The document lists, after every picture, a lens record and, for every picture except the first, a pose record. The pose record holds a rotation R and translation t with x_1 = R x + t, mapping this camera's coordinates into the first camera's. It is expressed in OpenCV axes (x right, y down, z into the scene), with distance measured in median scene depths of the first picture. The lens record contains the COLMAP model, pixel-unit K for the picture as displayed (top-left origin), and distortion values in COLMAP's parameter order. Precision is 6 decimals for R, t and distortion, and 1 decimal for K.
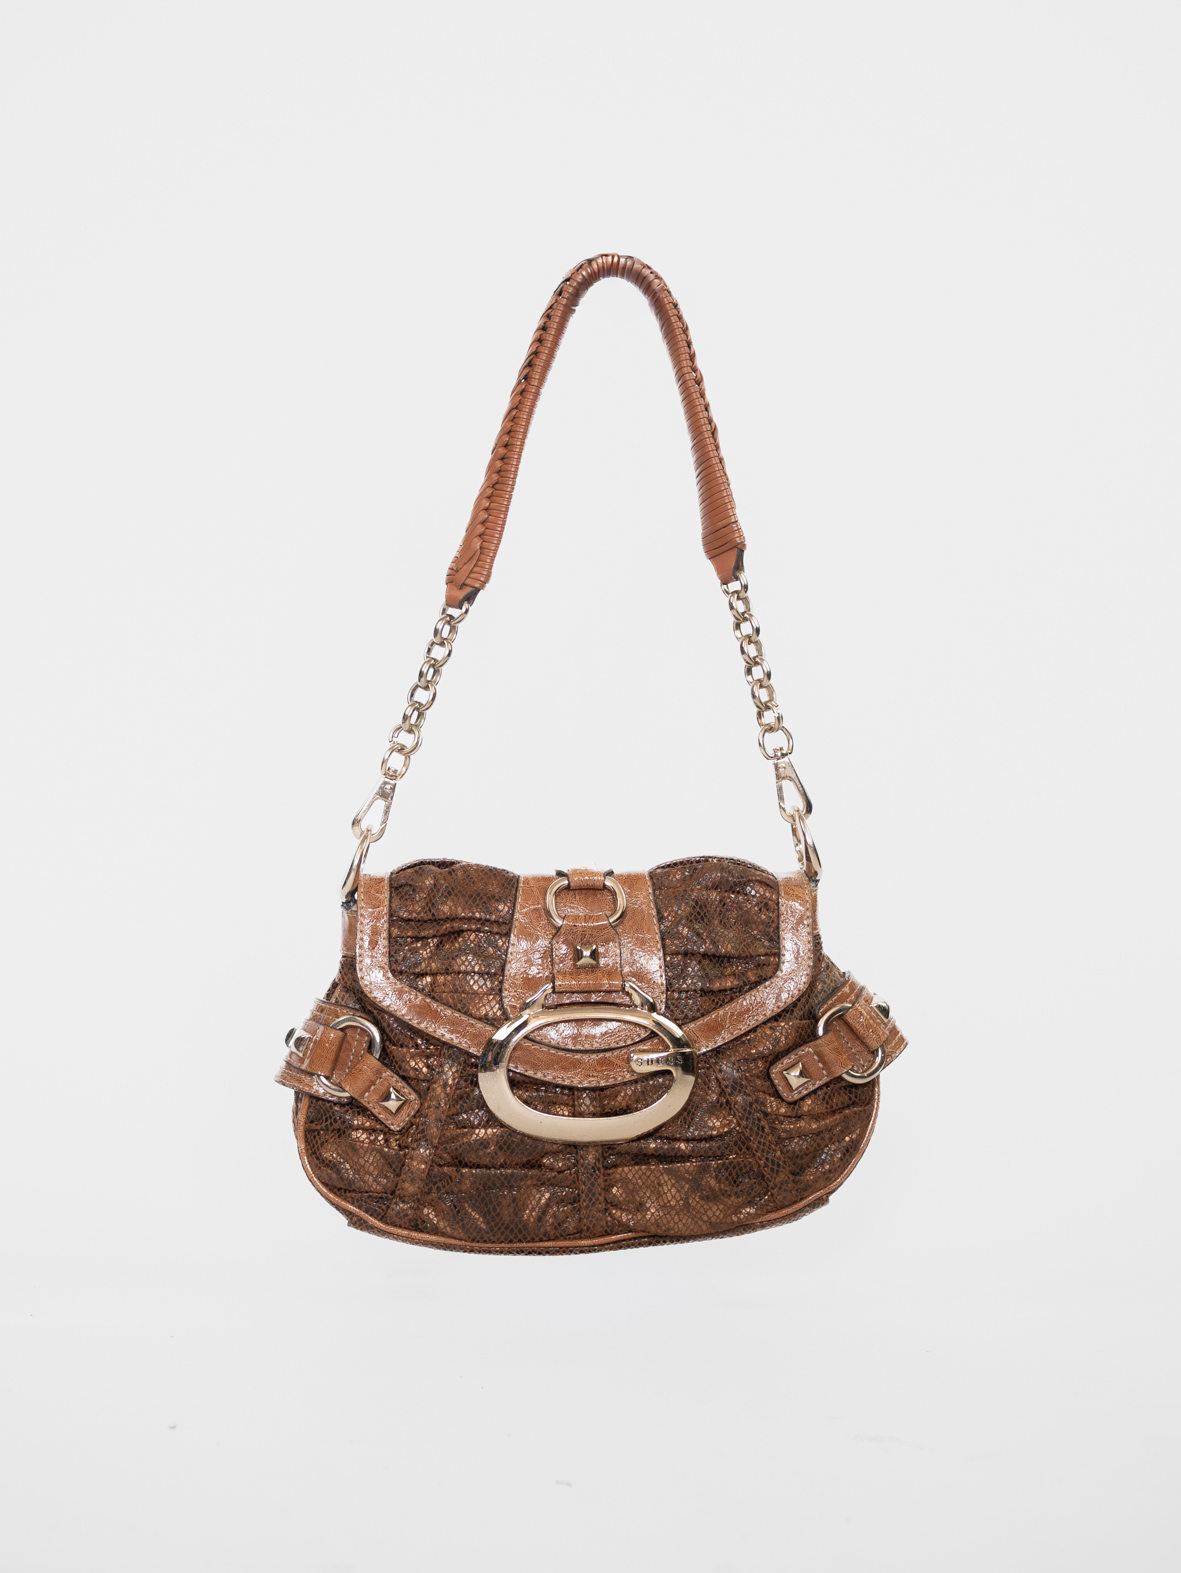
lens RADIAL K [[2246.0, 0, 590.5], [0, 2246.0, 786.5], [0, 0, 1]] dist [-0.128976, 0.043305]
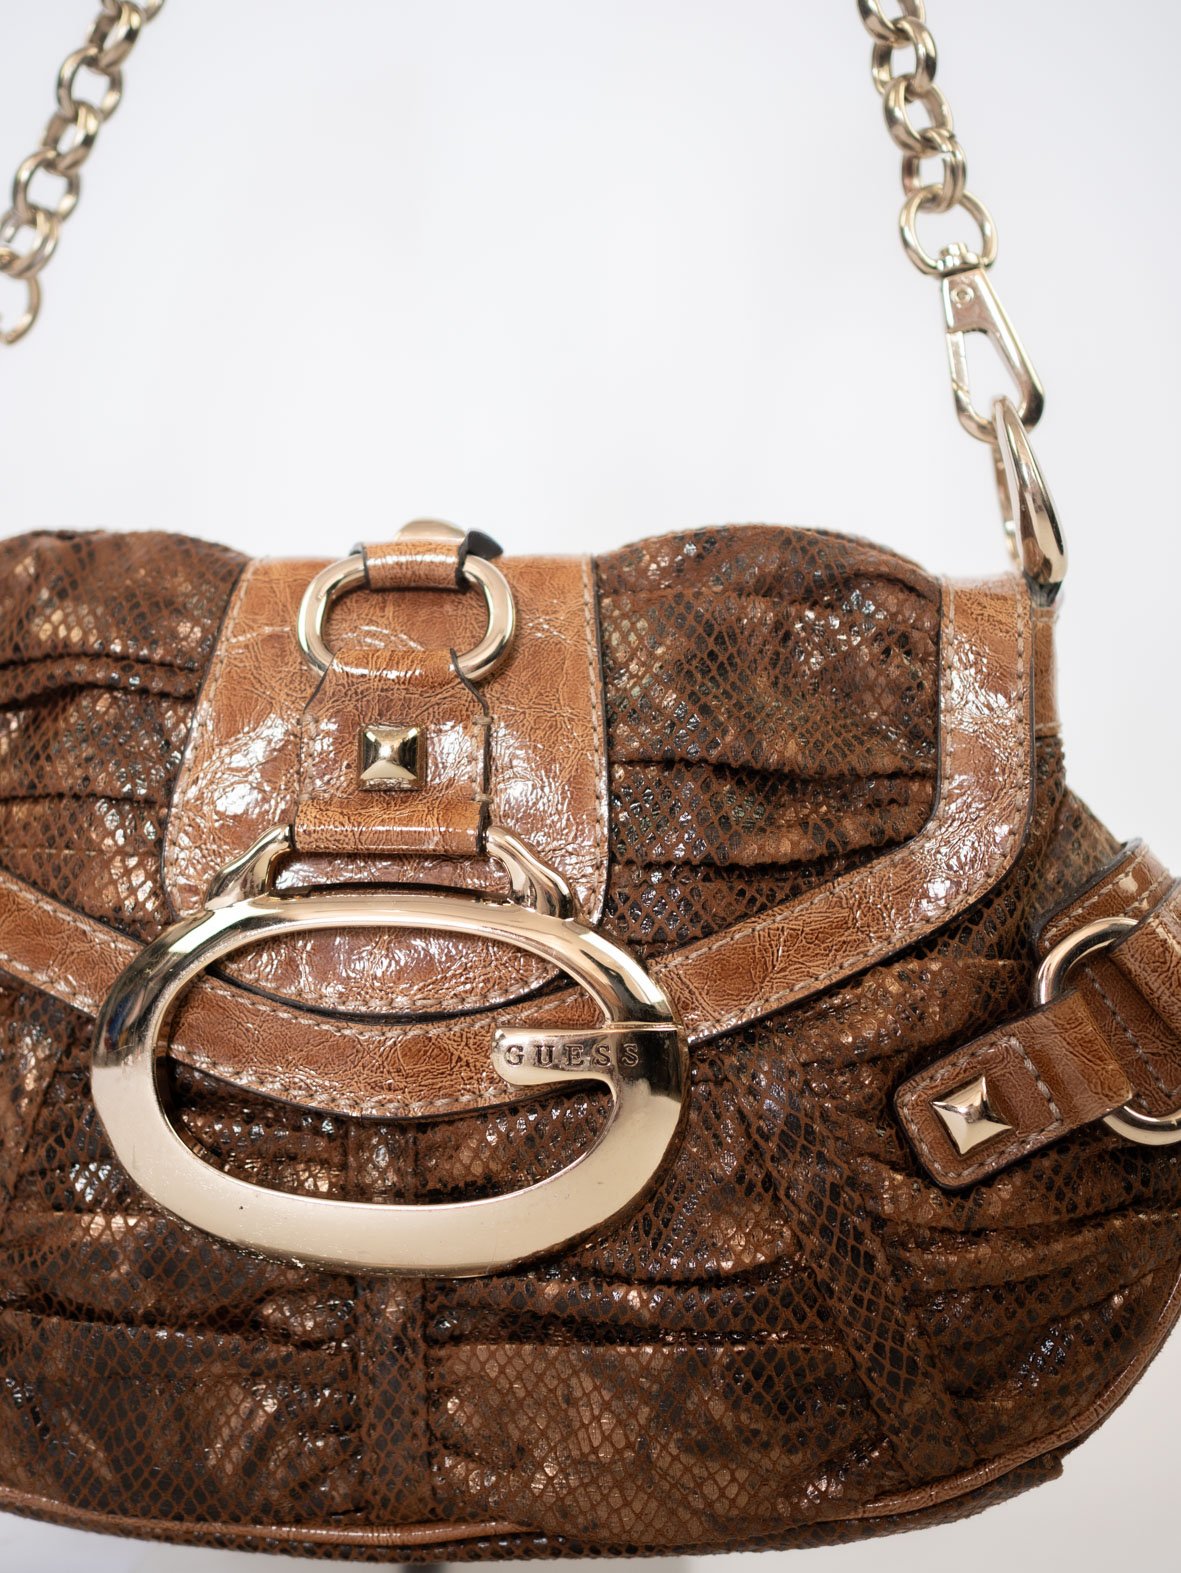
lens RADIAL K [[2028.2, 0, 591.5], [0, 2028.2, 822.6], [0, 0, 1]] dist [-0.119476, 0.057992]
pose [[0.982054, 0.021004, -0.187429, 0.092186], [-0.024410, 0.999576, -0.015886, 0.090279], [0.187015, 0.020176, 0.982150, 0.681060]]
